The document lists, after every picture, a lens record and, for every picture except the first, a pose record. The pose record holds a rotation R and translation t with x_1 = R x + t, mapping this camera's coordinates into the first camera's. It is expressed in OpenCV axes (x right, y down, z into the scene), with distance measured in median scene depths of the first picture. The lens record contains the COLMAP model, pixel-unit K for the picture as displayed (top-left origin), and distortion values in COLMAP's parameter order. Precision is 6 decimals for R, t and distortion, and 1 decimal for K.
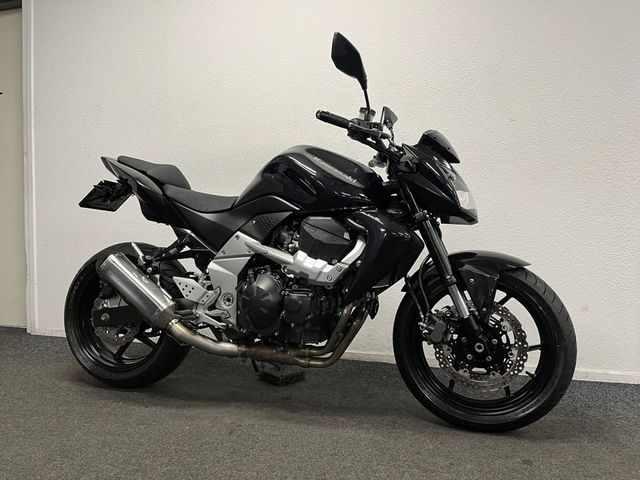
lens RADIAL K [[493.6, 0, 320.0], [0, 493.6, 240.0], [0, 0, 1]] dist [0.004173, -0.006088]
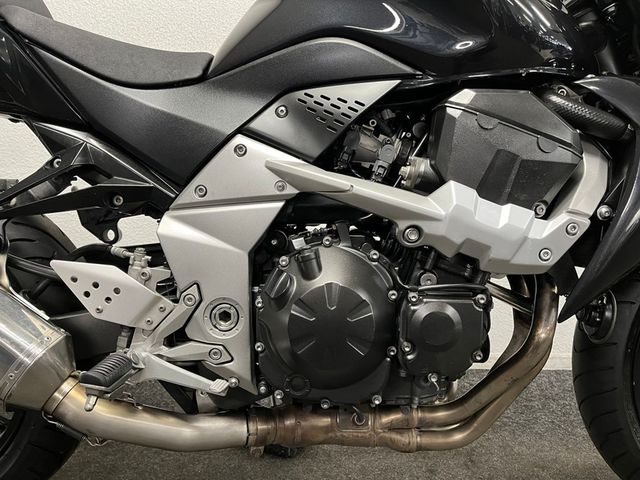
lens RADIAL K [[493.6, 0, 320.0], [0, 493.6, 240.0], [0, 0, 1]] dist [0.004173, -0.006088]
pose [[0.953025, -0.042808, 0.299852, -0.226776], [0.008113, 0.993215, 0.116010, 0.019481], [-0.302784, -0.108128, 0.946906, 0.624409]]
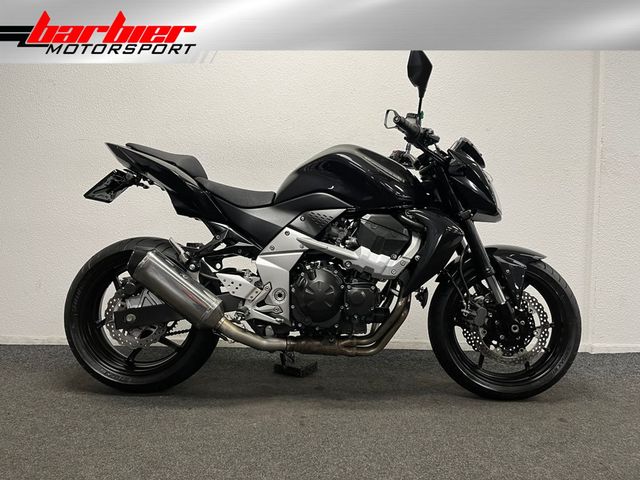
lens RADIAL K [[493.6, 0, 320.0], [0, 493.6, 240.0], [0, 0, 1]] dist [0.004173, -0.006088]
pose [[0.957920, -0.003350, 0.287015, -0.395165], [-0.003231, 0.999743, 0.022454, -0.014124], [-0.287017, -0.022437, 0.957663, 0.016193]]
